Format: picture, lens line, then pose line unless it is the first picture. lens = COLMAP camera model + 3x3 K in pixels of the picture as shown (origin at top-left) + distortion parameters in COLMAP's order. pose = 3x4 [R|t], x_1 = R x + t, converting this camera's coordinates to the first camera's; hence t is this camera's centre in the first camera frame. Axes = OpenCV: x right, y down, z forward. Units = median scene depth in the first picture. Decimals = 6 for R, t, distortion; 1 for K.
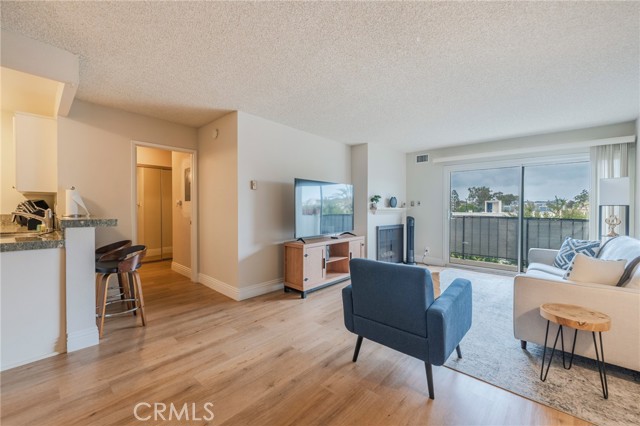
lens RADIAL K [[260.4, 0, 322.1], [0, 260.4, 210.7], [0, 0, 1]] dist [0.000392, -0.000032]
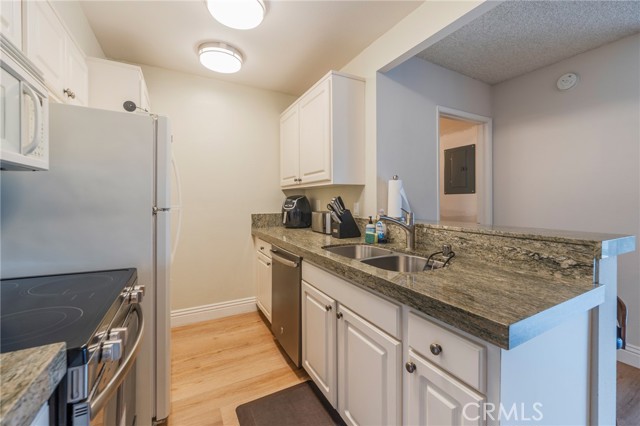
lens RADIAL K [[260.4, 0, 318.9], [0, 260.4, 204.1], [0, 0, 1]] dist [0.000392, -0.000032]
pose [[0.934464, 0.001476, -0.356054, -0.897660], [-0.001547, 0.999999, 0.000085, -0.018372], [0.356054, 0.000471, 0.934465, 0.303998]]
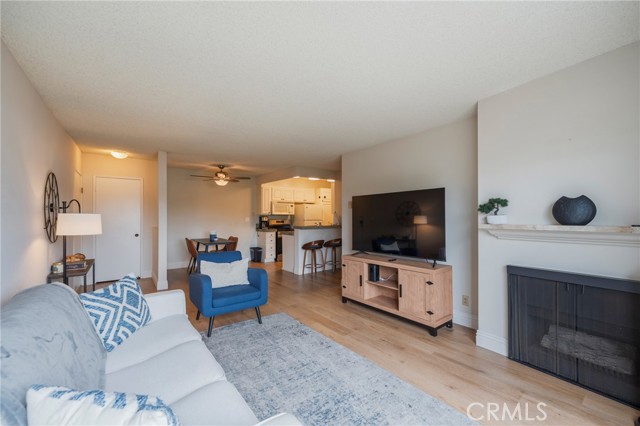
lens RADIAL K [[260.4, 0, 325.3], [0, 260.4, 215.8], [0, 0, 1]] dist [0.000392, -0.000032]
pose [[-0.162613, -0.004219, -0.986681, 1.213845], [-0.006181, 0.999976, -0.003258, -0.044767], [0.986671, 0.005569, -0.162635, 1.253710]]
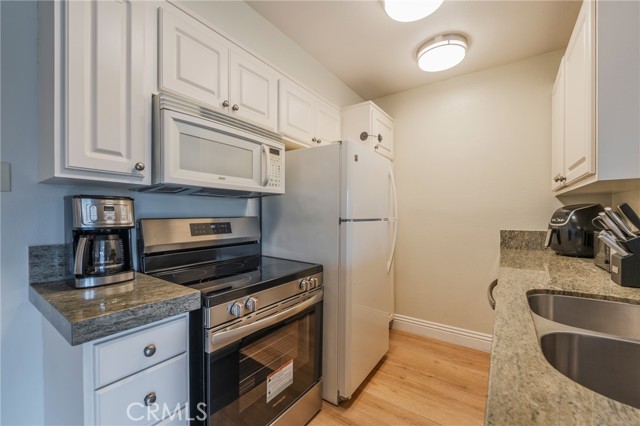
lens RADIAL K [[260.4, 0, 319.4], [0, 260.4, 220.3], [0, 0, 1]] dist [0.000392, -0.000032]
pose [[0.116620, 0.020679, -0.992961, -0.791127], [-0.010579, 0.999752, 0.019578, -0.018575], [0.993120, 0.008221, 0.116810, 0.518013]]
